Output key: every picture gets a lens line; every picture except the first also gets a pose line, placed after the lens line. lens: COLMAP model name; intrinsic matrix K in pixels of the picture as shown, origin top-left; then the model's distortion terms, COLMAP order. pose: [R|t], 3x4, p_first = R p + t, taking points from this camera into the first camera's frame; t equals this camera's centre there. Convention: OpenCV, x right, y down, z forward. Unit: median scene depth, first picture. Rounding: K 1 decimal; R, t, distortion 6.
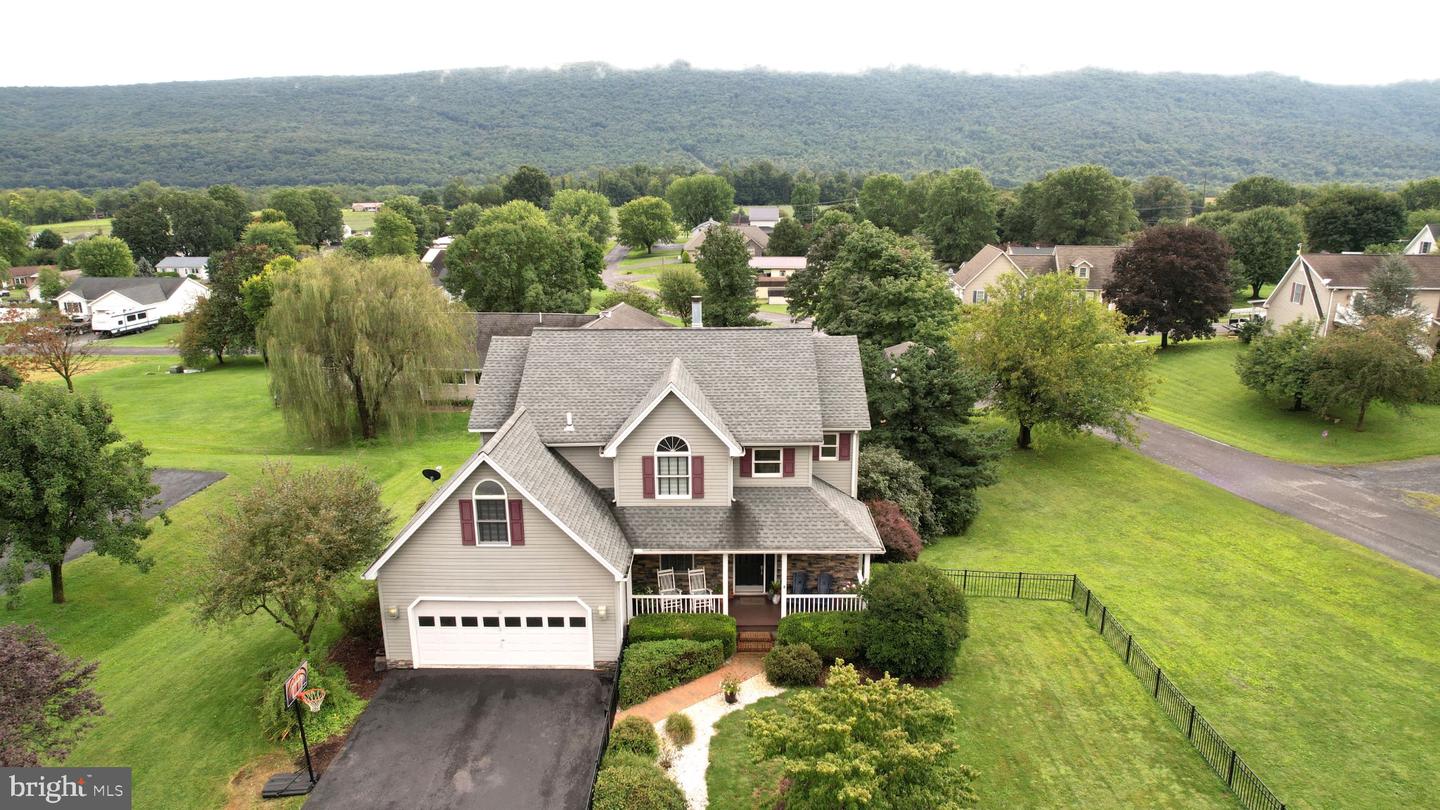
lens RADIAL K [[920.2, 0, 720.0], [0, 920.2, 405.0], [0, 0, 1]] dist [-0.081024, 0.075804]
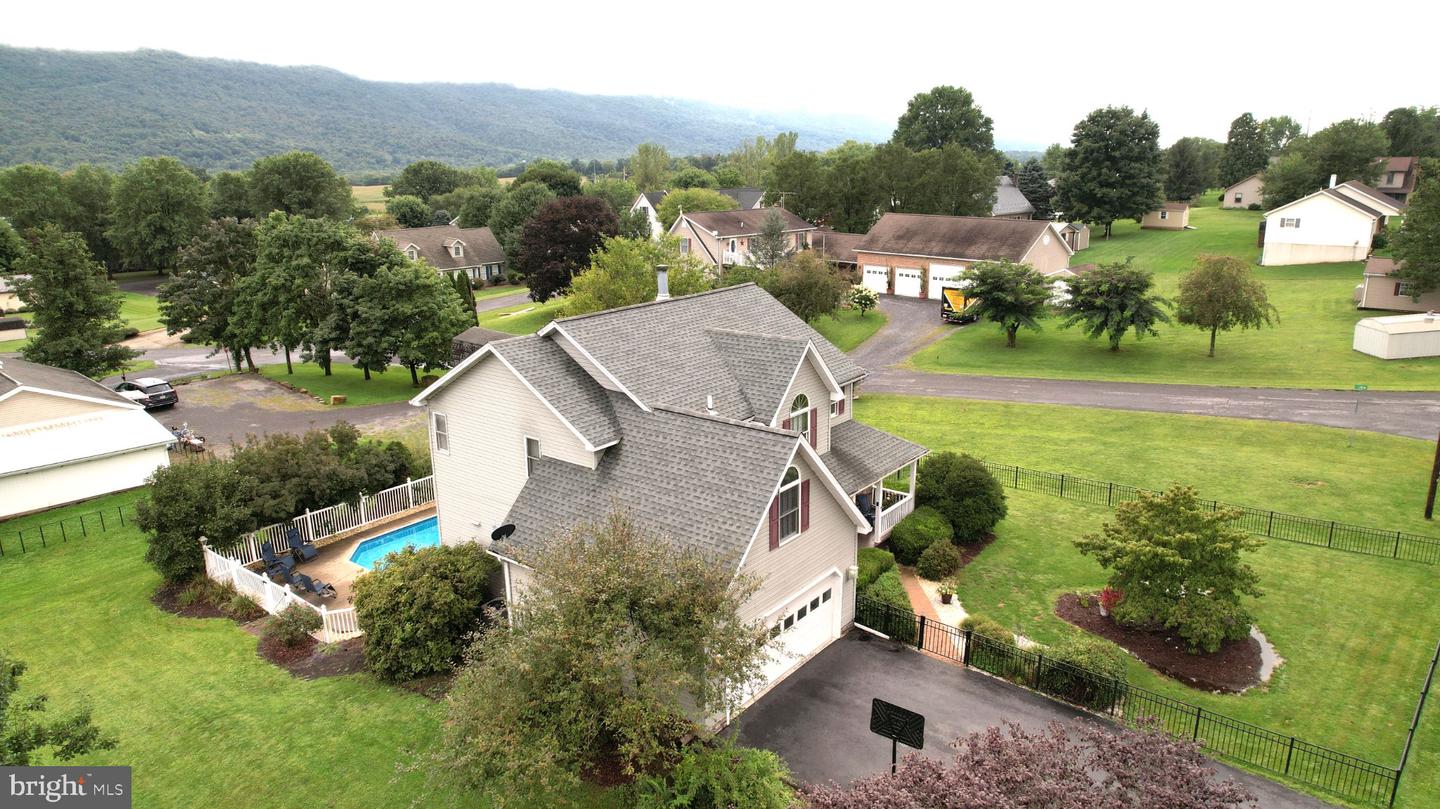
lens RADIAL K [[949.5, 0, 736.3], [0, 949.5, 398.8], [0, 0, 1]] dist [-0.070223, 0.074856]
pose [[0.595487, -0.203239, 0.777232, -0.465348], [0.207646, 0.973533, 0.095479, -0.038434], [-0.776066, 0.104532, 0.621928, 0.215008]]
